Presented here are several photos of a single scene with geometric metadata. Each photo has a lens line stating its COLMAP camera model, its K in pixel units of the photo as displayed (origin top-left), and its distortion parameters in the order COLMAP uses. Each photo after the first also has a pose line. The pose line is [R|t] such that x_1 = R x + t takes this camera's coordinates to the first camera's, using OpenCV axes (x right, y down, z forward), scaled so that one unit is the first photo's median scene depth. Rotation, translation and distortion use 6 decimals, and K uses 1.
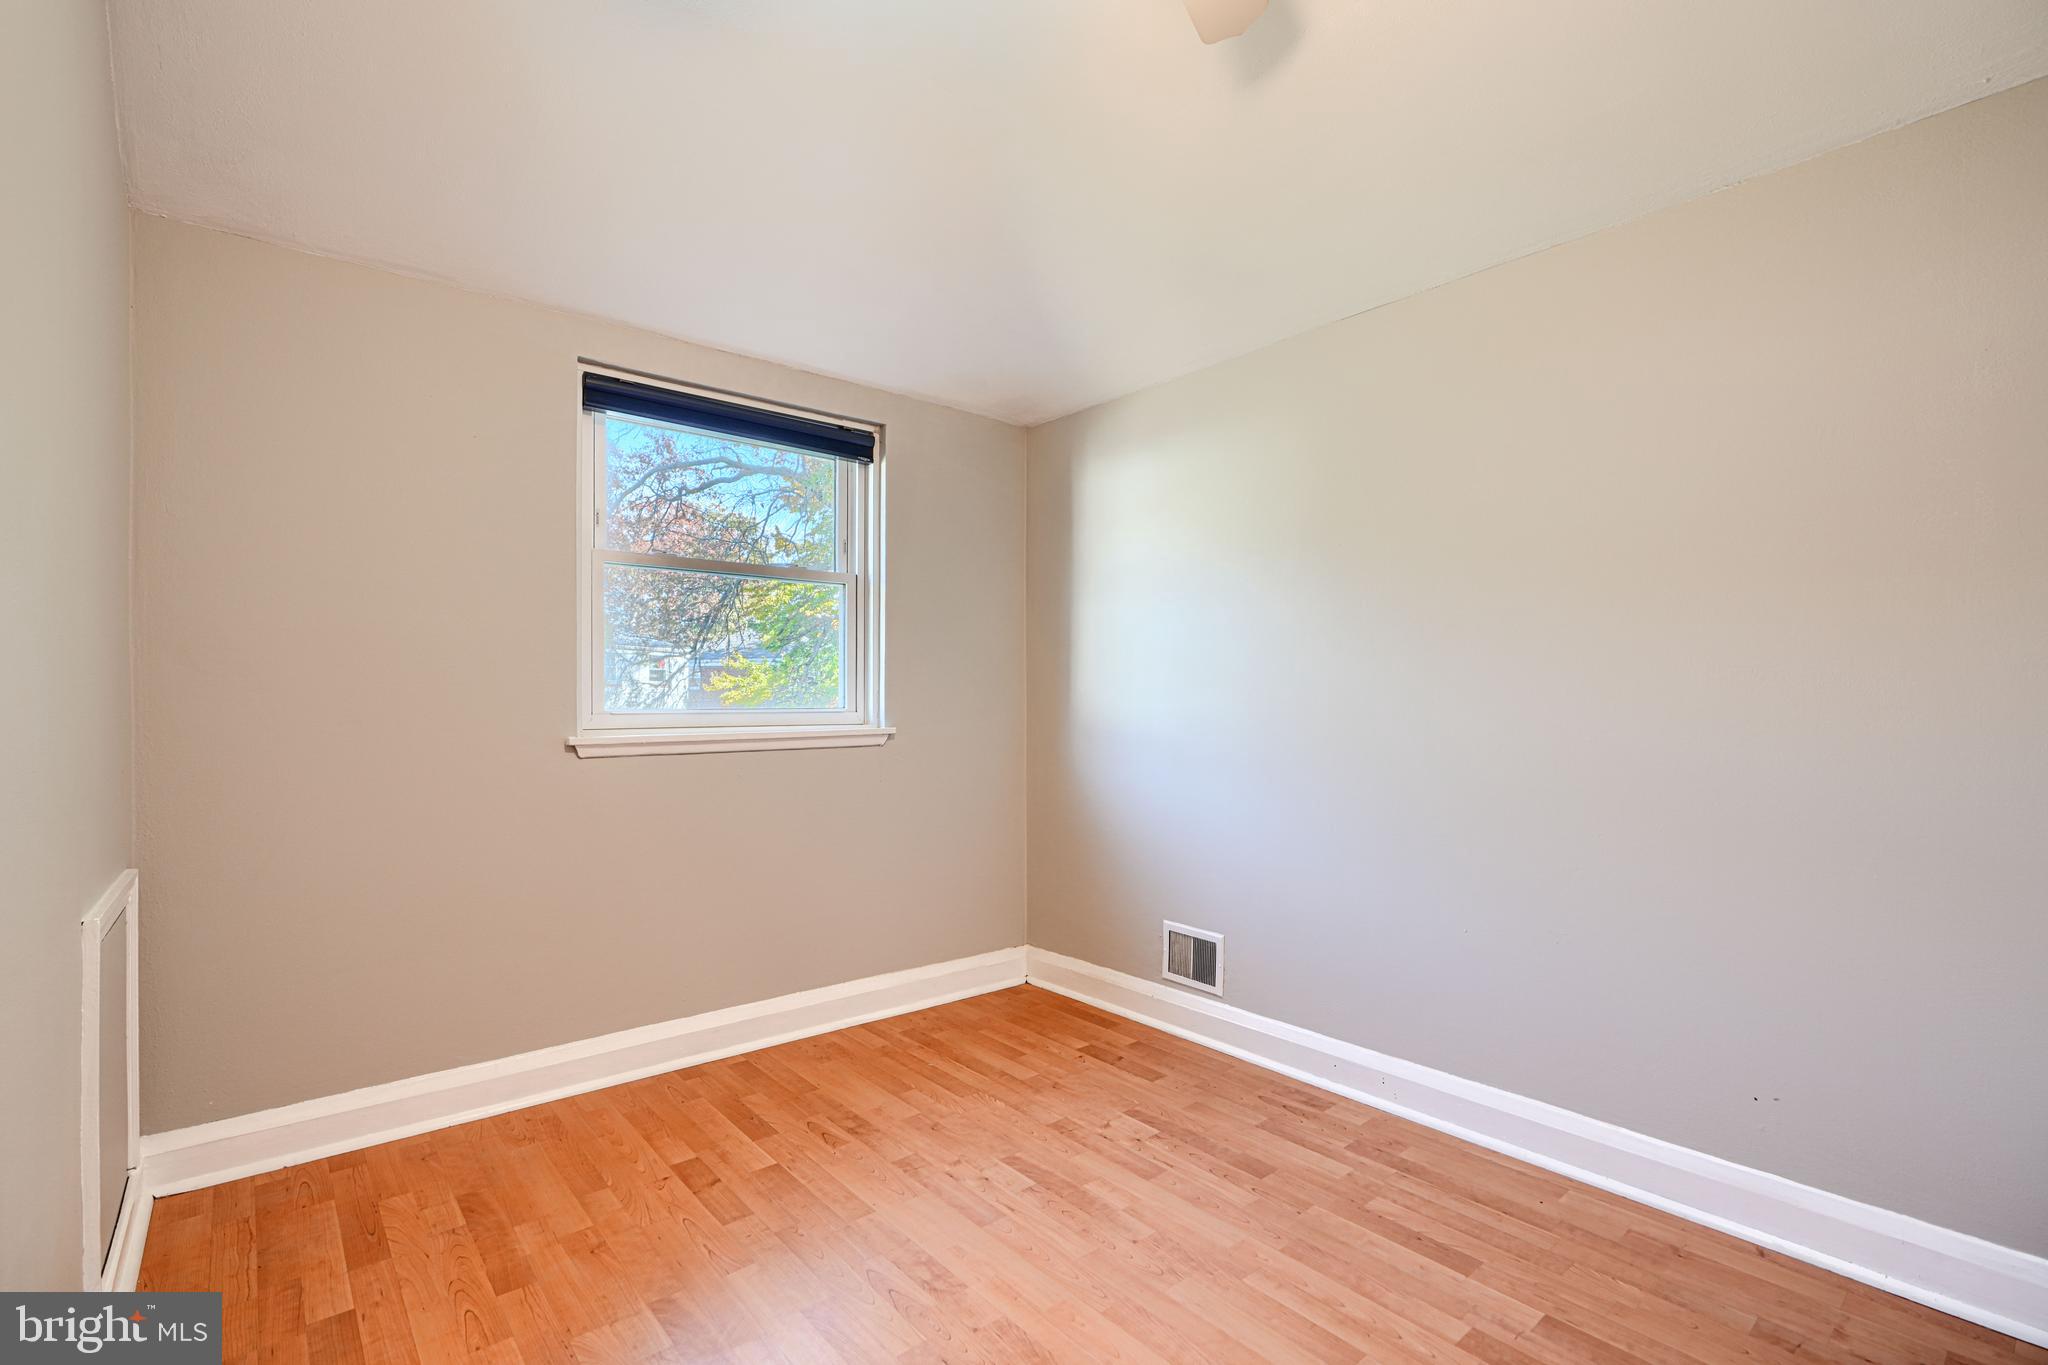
lens RADIAL K [[938.0, 0, 1026.2], [0, 938.0, 695.8], [0, 0, 1]] dist [0.000105, -0.000017]
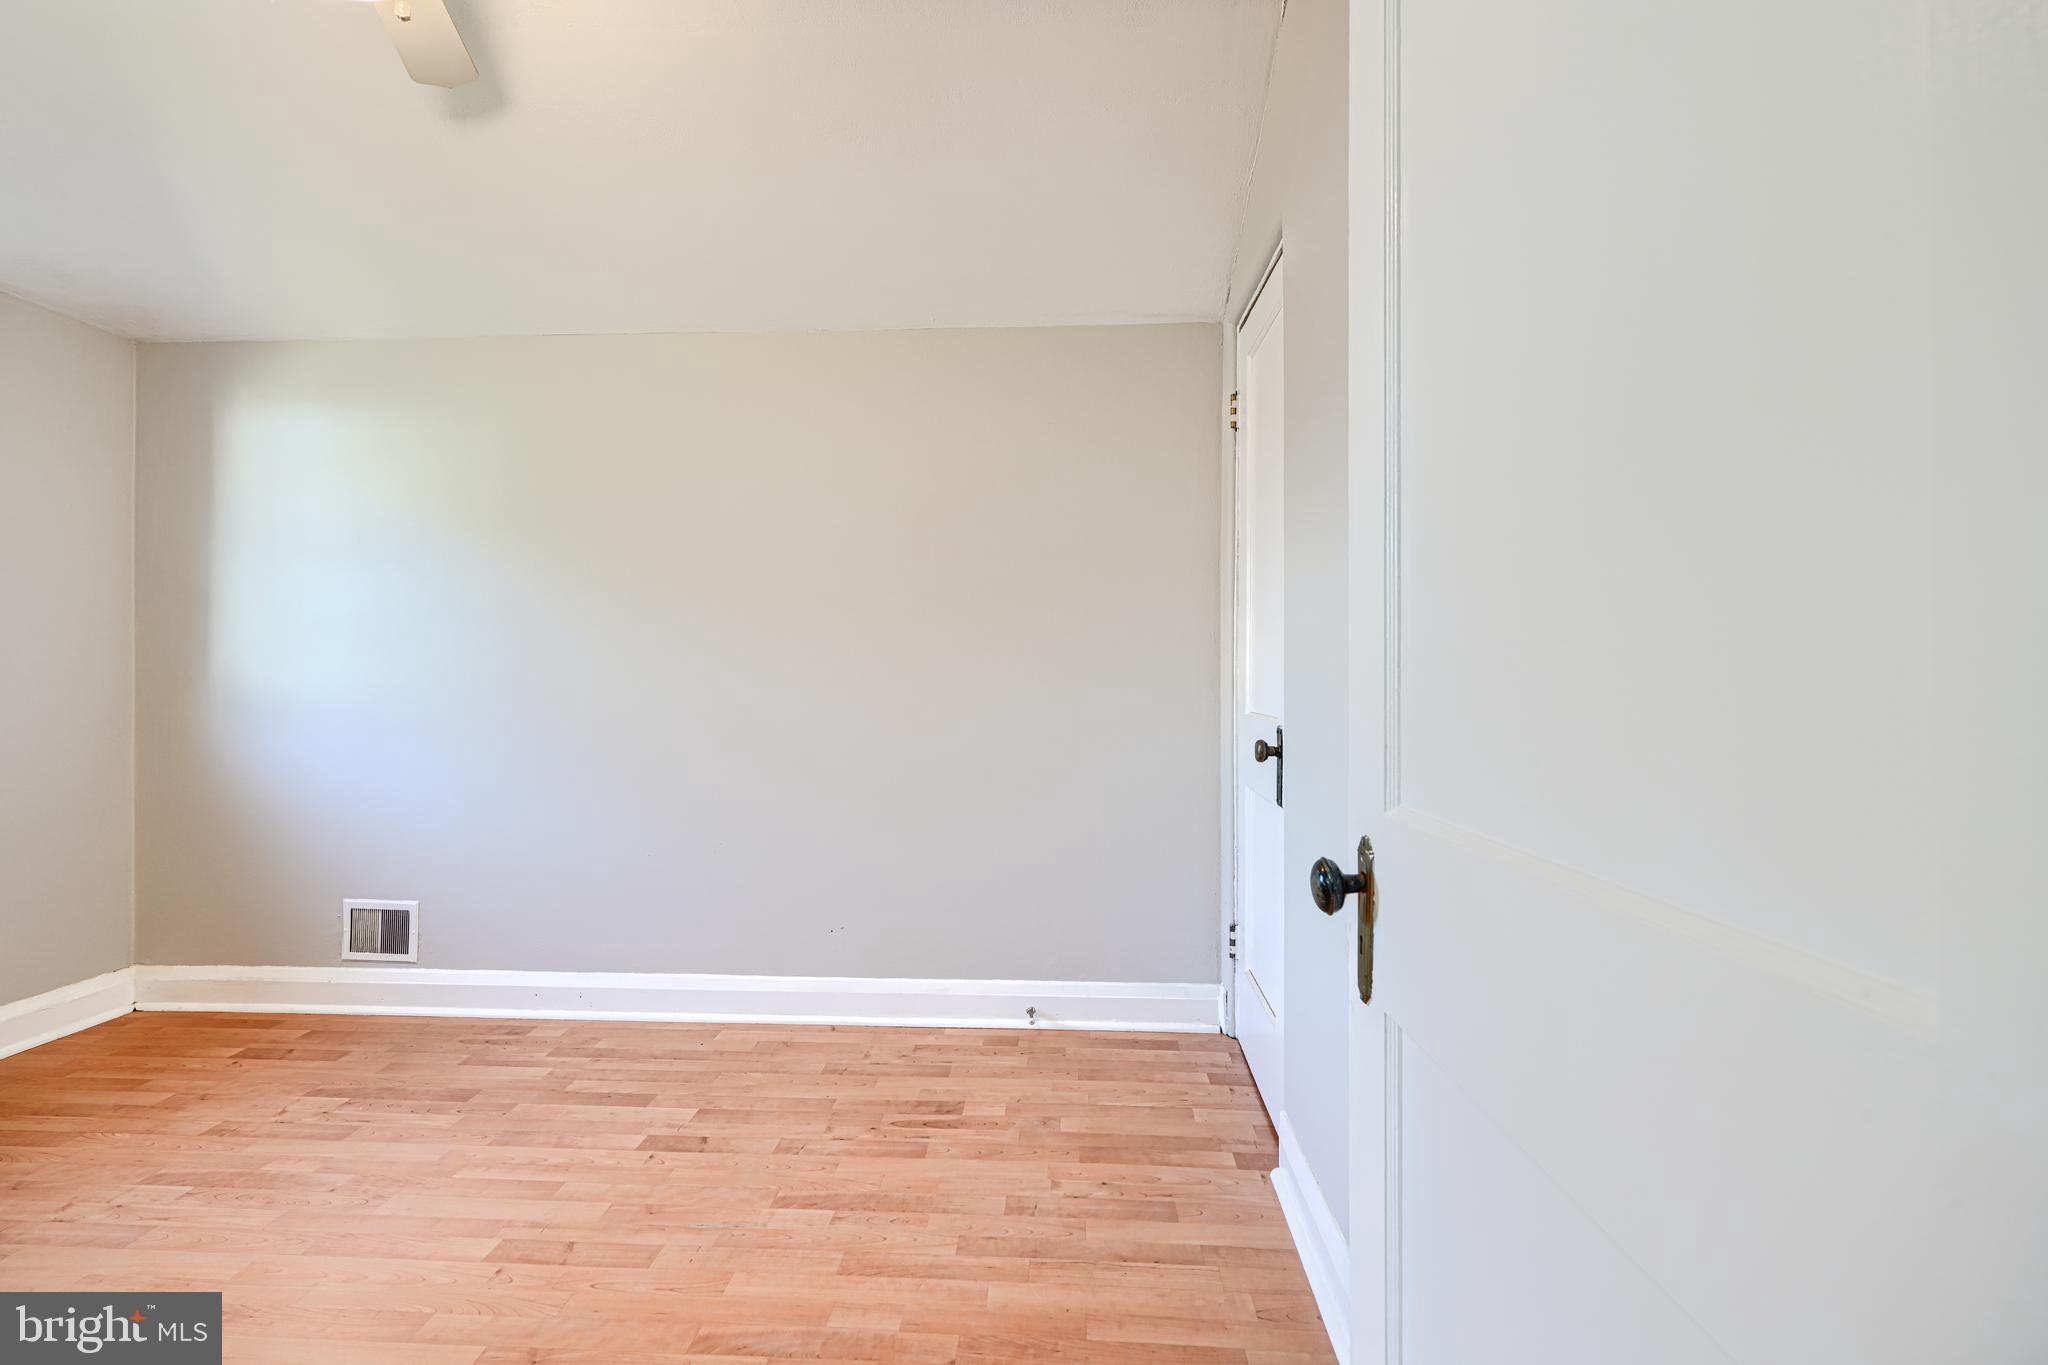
lens RADIAL K [[938.0, 0, 1030.8], [0, 938.0, 677.9], [0, 0, 1]] dist [0.000105, -0.000017]
pose [[0.690415, -0.004072, 0.723402, -0.083059], [-0.005536, 0.999925, 0.010912, -0.002298], [-0.723393, -0.011539, 0.690341, -0.227583]]
